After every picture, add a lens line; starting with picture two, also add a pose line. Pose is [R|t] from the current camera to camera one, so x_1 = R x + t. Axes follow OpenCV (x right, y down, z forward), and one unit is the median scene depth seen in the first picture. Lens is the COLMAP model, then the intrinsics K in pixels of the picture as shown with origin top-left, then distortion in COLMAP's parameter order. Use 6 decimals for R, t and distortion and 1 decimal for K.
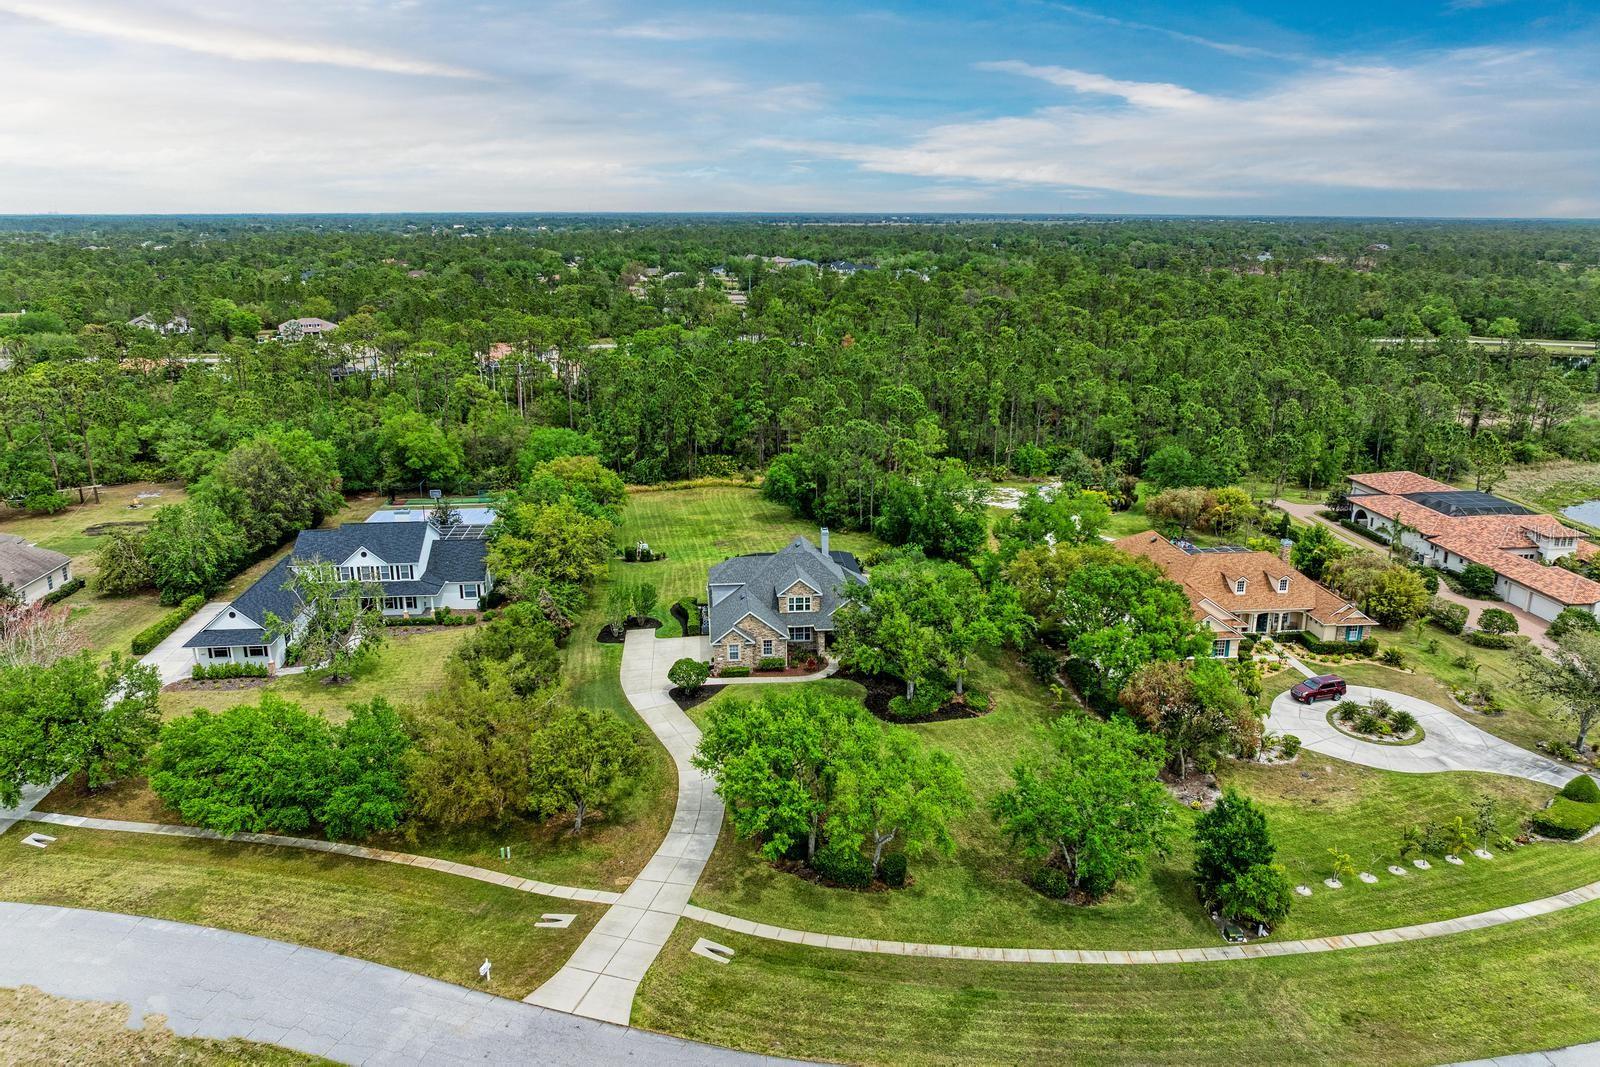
lens RADIAL K [[1147.7, 0, 792.2], [0, 1147.7, 515.9], [0, 0, 1]] dist [-0.013709, 0.001496]
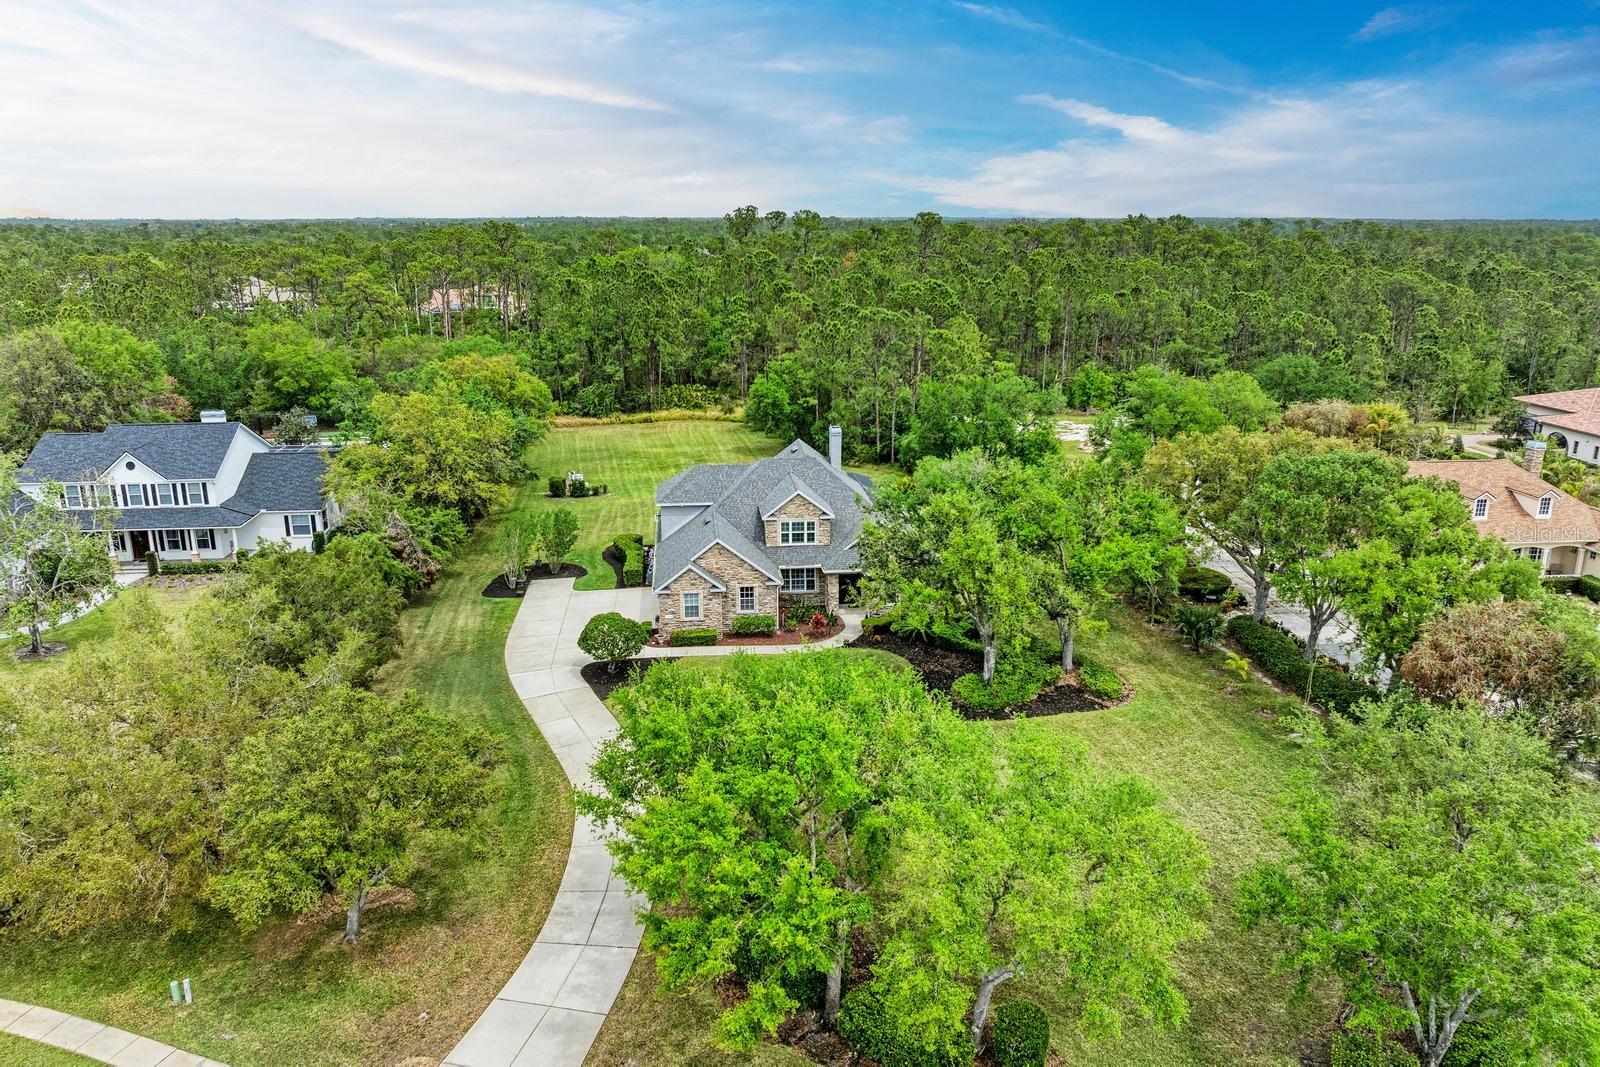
lens RADIAL K [[1197.0, 0, 800.0], [0, 1197.0, 533.5], [0, 0, 1]] dist [-0.025901, -0.000090]
pose [[0.999881, -0.000218, 0.015446, -0.002946], [-0.000064, 0.999834, 0.018245, 0.071865], [-0.015447, -0.018244, 0.999714, 0.379678]]
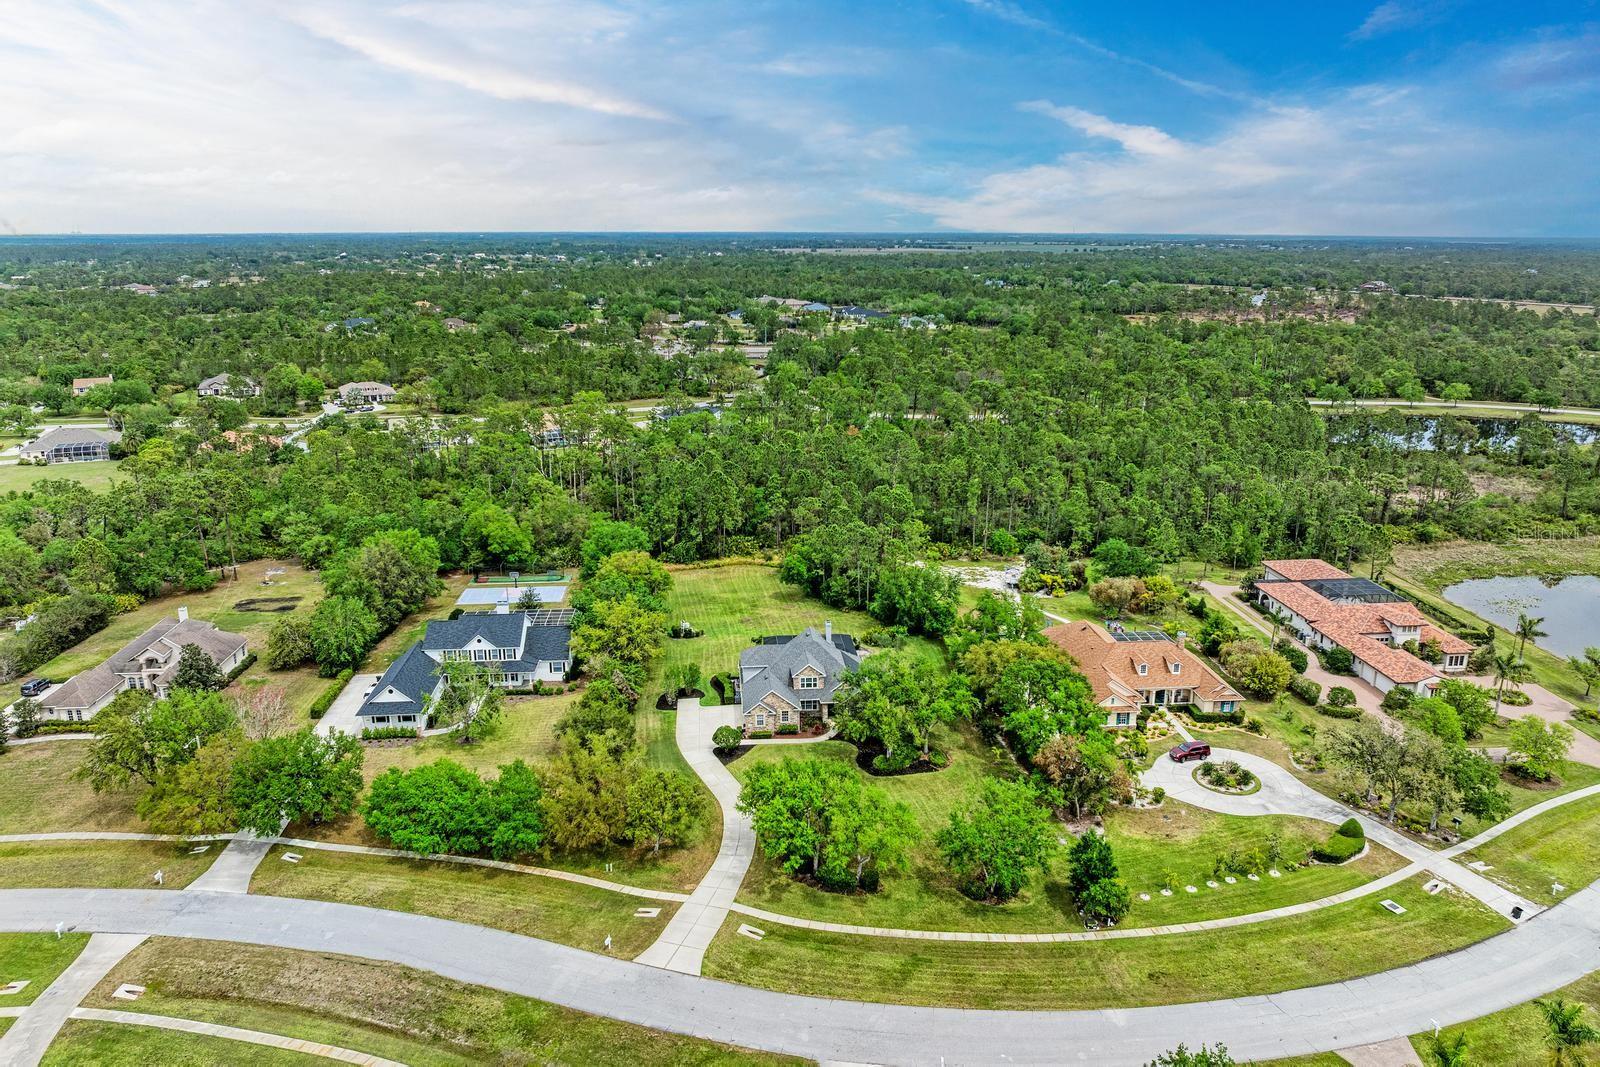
lens RADIAL K [[1101.9, 0, 780.1], [0, 1101.9, 533.9], [0, 0, 1]] dist [-0.000456, -0.024164]
pose [[0.999730, -0.000528, -0.023237, 0.003096], [0.000269, 0.999938, -0.011115, -0.090233], [0.023242, 0.011106, 0.999668, -0.313960]]
